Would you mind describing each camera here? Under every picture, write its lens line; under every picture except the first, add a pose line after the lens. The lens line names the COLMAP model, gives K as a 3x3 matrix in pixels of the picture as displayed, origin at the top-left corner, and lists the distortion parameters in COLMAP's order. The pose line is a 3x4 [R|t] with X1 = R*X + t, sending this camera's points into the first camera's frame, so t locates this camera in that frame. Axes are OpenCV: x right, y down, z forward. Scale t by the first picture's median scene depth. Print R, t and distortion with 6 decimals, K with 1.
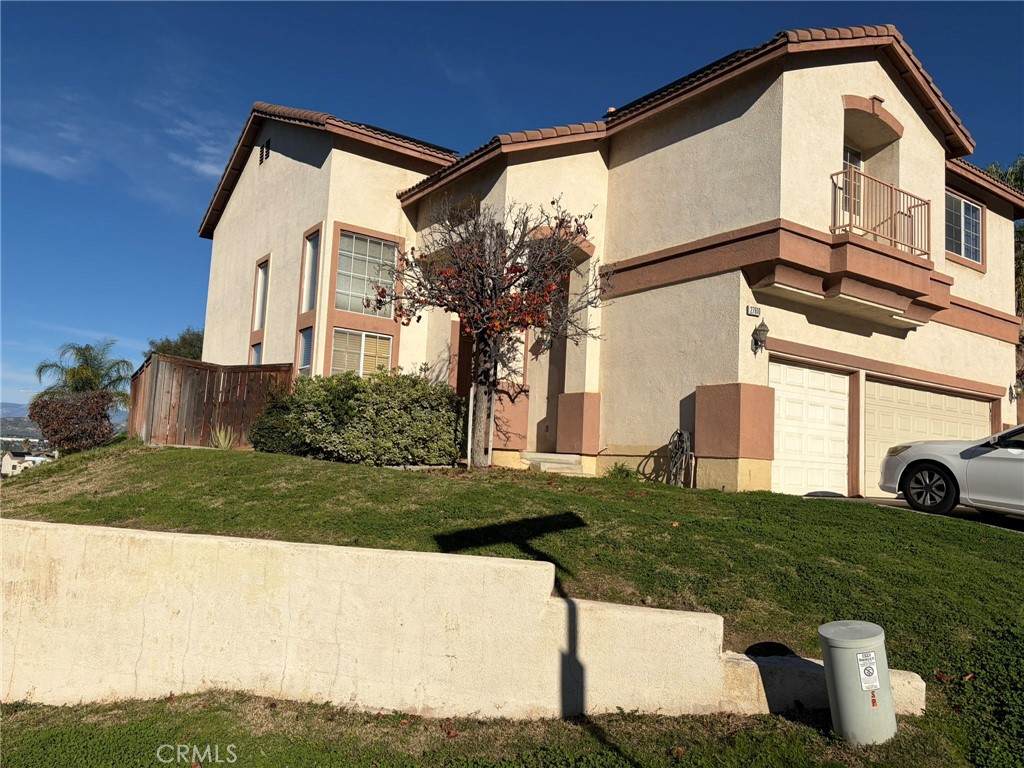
lens RADIAL K [[736.5, 0, 508.5], [0, 736.5, 380.1], [0, 0, 1]] dist [0.050298, -0.045943]
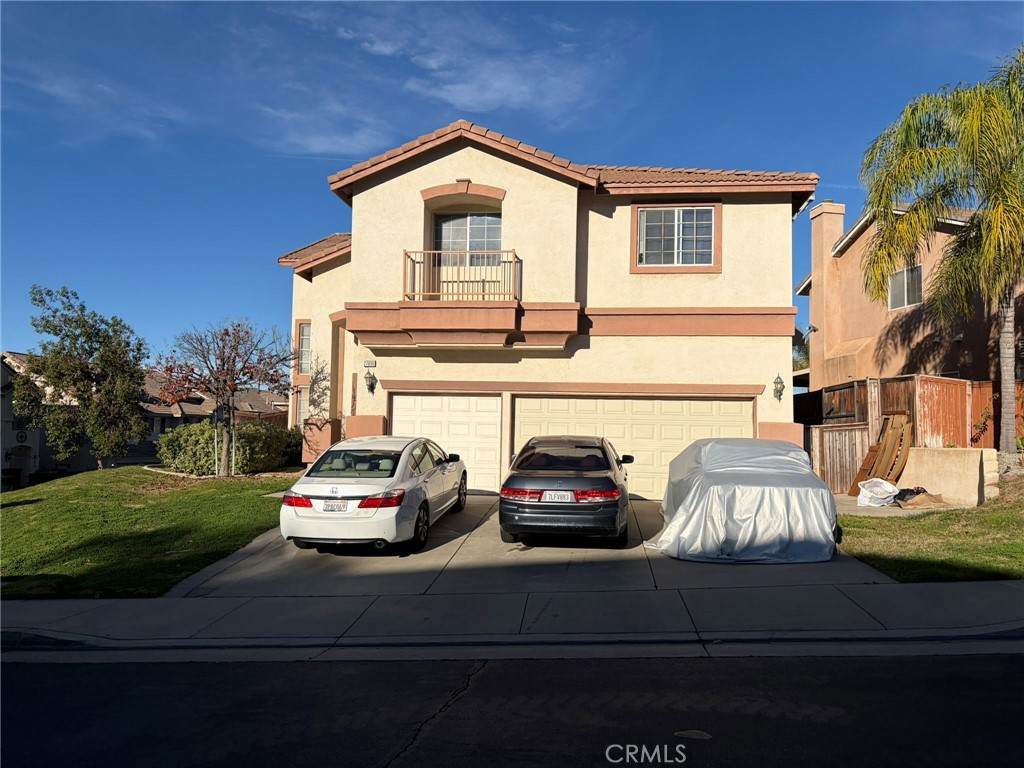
lens RADIAL K [[736.5, 0, 513.8], [0, 736.5, 386.8], [0, 0, 1]] dist [0.050298, -0.045943]
pose [[0.769340, -0.077727, -0.634094, 1.309262], [0.089166, 0.995920, -0.013895, -0.003959], [0.632587, -0.045850, 0.773131, 0.072886]]
